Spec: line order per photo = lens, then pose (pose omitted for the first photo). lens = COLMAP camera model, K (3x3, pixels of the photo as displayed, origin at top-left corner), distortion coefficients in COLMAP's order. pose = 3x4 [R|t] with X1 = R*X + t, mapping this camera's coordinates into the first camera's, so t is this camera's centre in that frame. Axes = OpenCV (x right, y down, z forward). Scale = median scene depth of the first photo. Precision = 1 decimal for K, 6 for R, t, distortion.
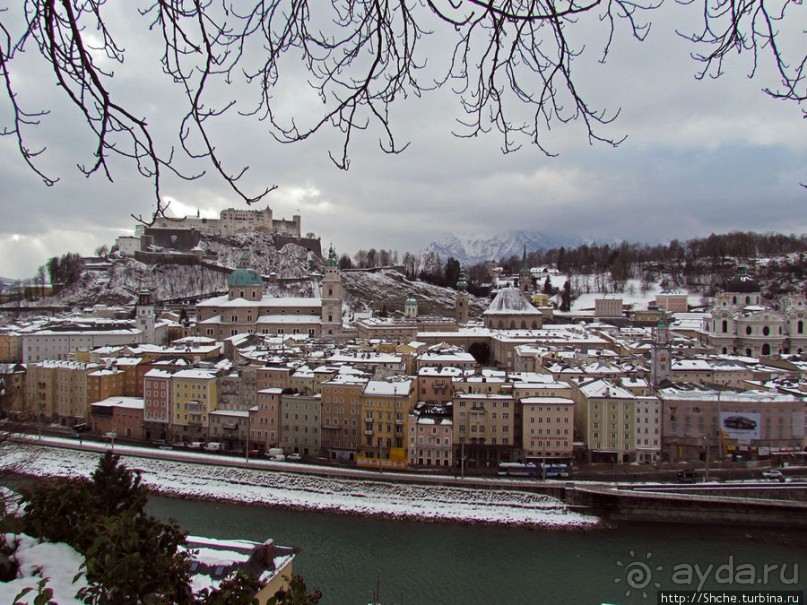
lens RADIAL K [[579.1, 0, 403.5], [0, 579.1, 302.5], [0, 0, 1]] dist [-0.017766, -0.001040]
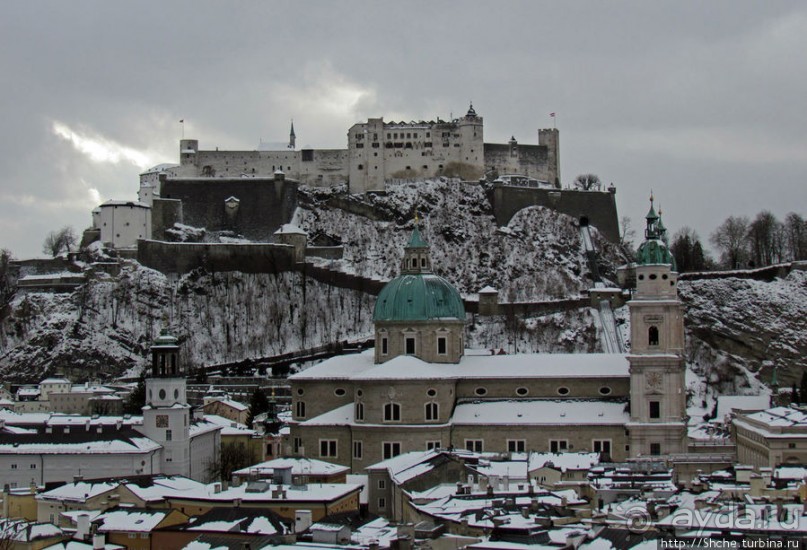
lens RADIAL K [[1615.2, 0, 403.5], [0, 1615.2, 275.0], [0, 0, 1]] dist [-0.059325, -0.080716]
pose [[0.963592, -0.027099, -0.265999, -0.006679], [0.011122, 0.998052, -0.061391, 0.002585], [0.267144, 0.056197, 0.962017, 0.007742]]
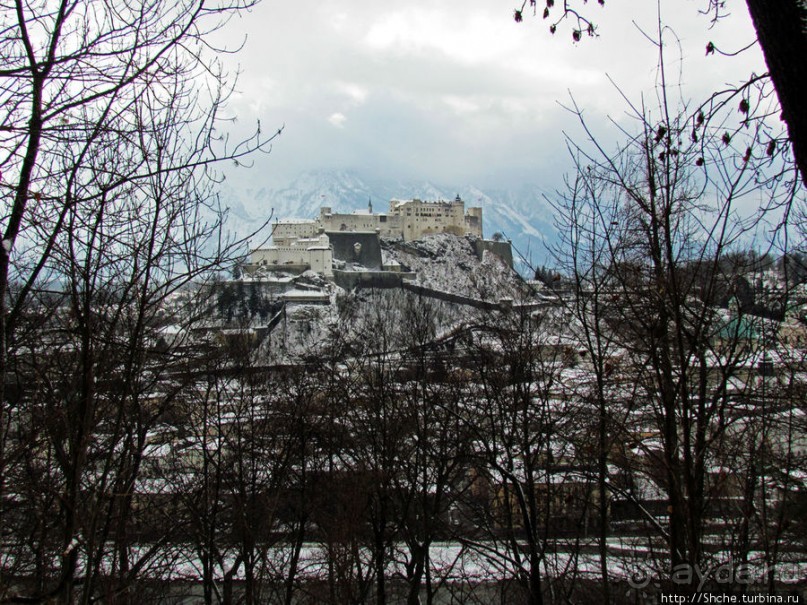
lens RADIAL K [[960.8, 0, 403.5], [0, 960.8, 302.5], [0, 0, 1]] dist [-0.005789, 0.009398]
pose [[0.948407, -0.022902, 0.316226, -0.755739], [0.017803, 0.999661, 0.019003, -0.074060], [-0.316554, -0.012393, 0.948494, -0.057272]]
